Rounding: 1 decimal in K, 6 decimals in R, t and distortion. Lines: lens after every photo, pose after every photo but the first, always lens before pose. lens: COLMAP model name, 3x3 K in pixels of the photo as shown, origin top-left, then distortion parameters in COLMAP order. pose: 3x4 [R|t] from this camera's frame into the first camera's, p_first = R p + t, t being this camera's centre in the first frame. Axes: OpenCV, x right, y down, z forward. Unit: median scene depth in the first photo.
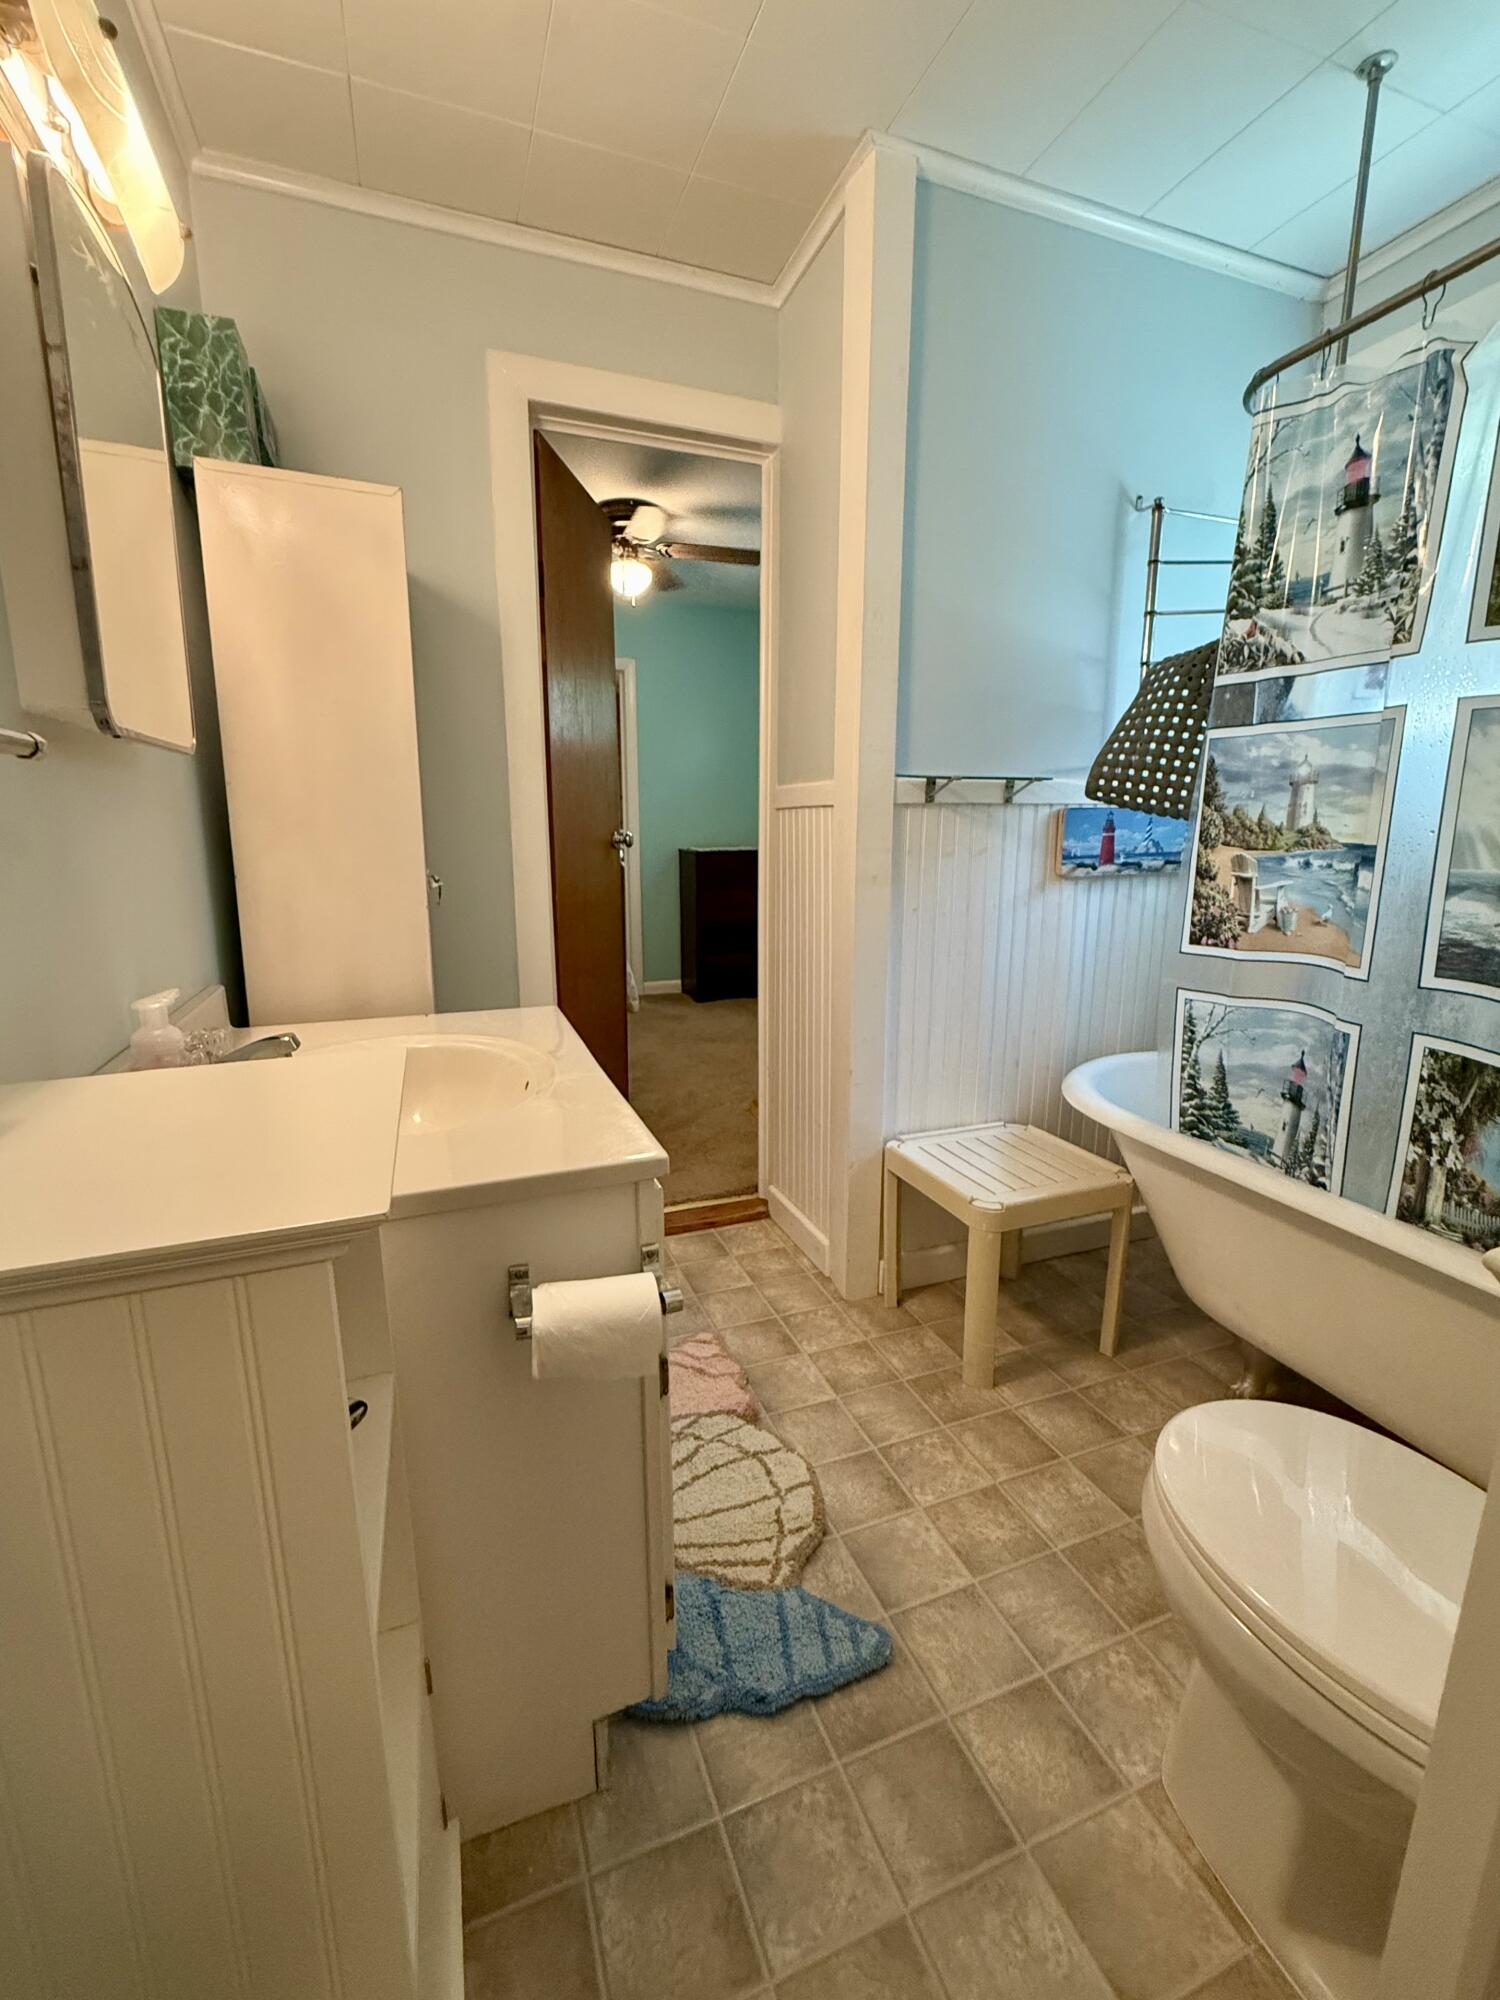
lens RADIAL K [[816.8, 0, 742.6], [0, 816.8, 993.3], [0, 0, 1]] dist [-0.008437, 0.000105]
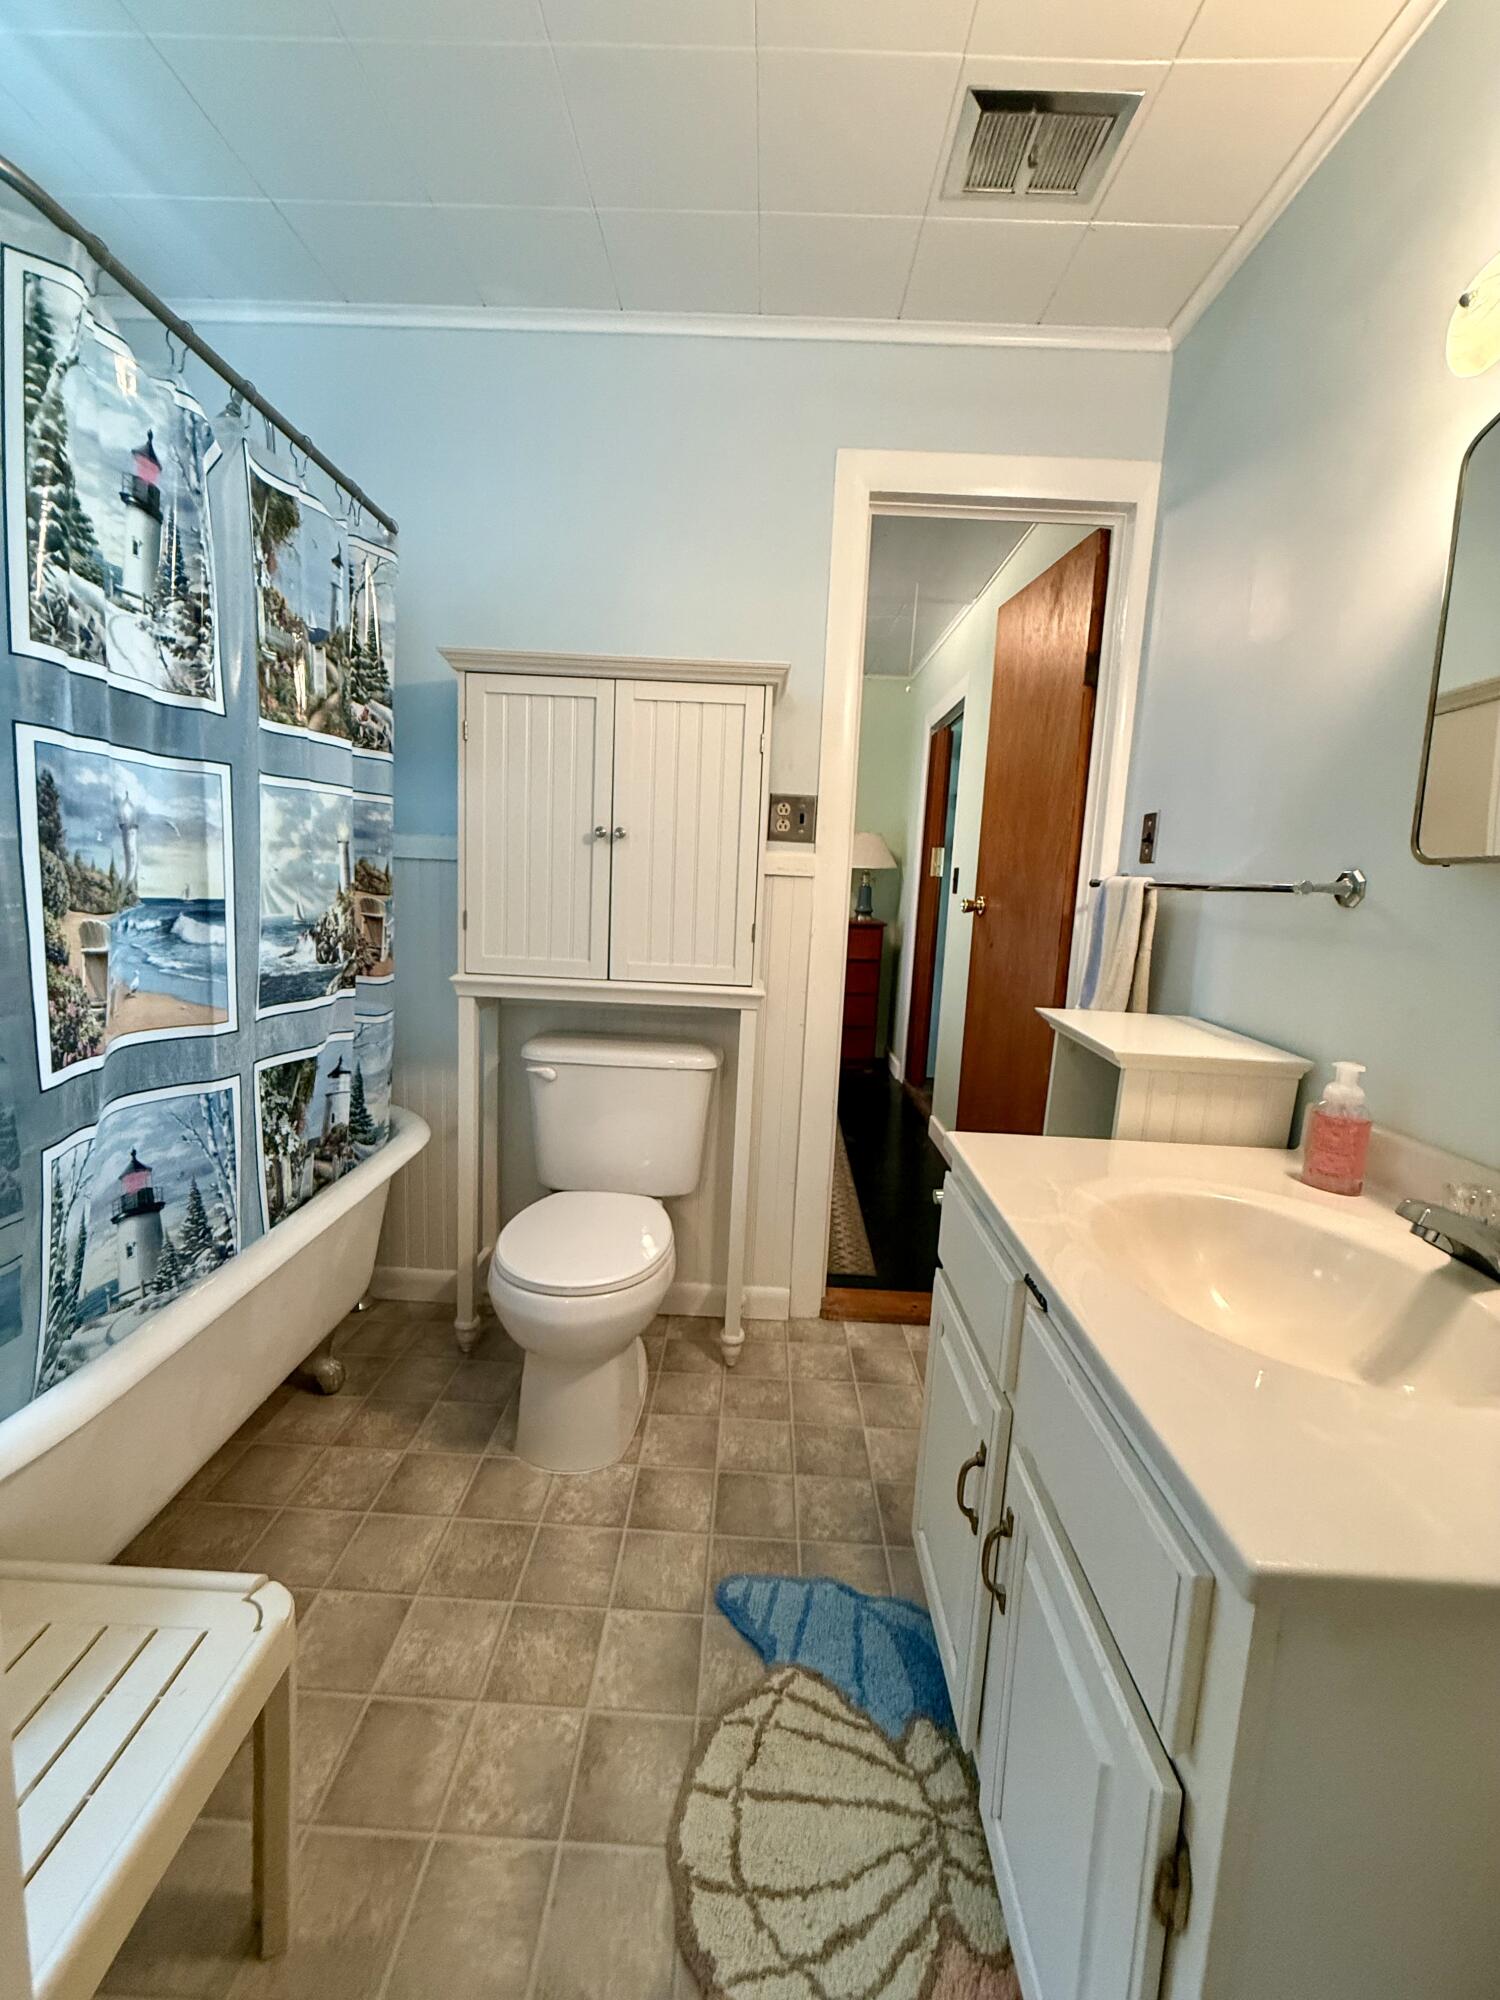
lens RADIAL K [[816.8, 0, 742.6], [0, 816.8, 993.3], [0, 0, 1]] dist [-0.008437, 0.000105]
pose [[-0.928157, -0.095119, 0.359830, -0.171441], [0.028553, 0.945745, 0.323653, -0.350878], [-0.371093, 0.310675, -0.875084, 1.551730]]
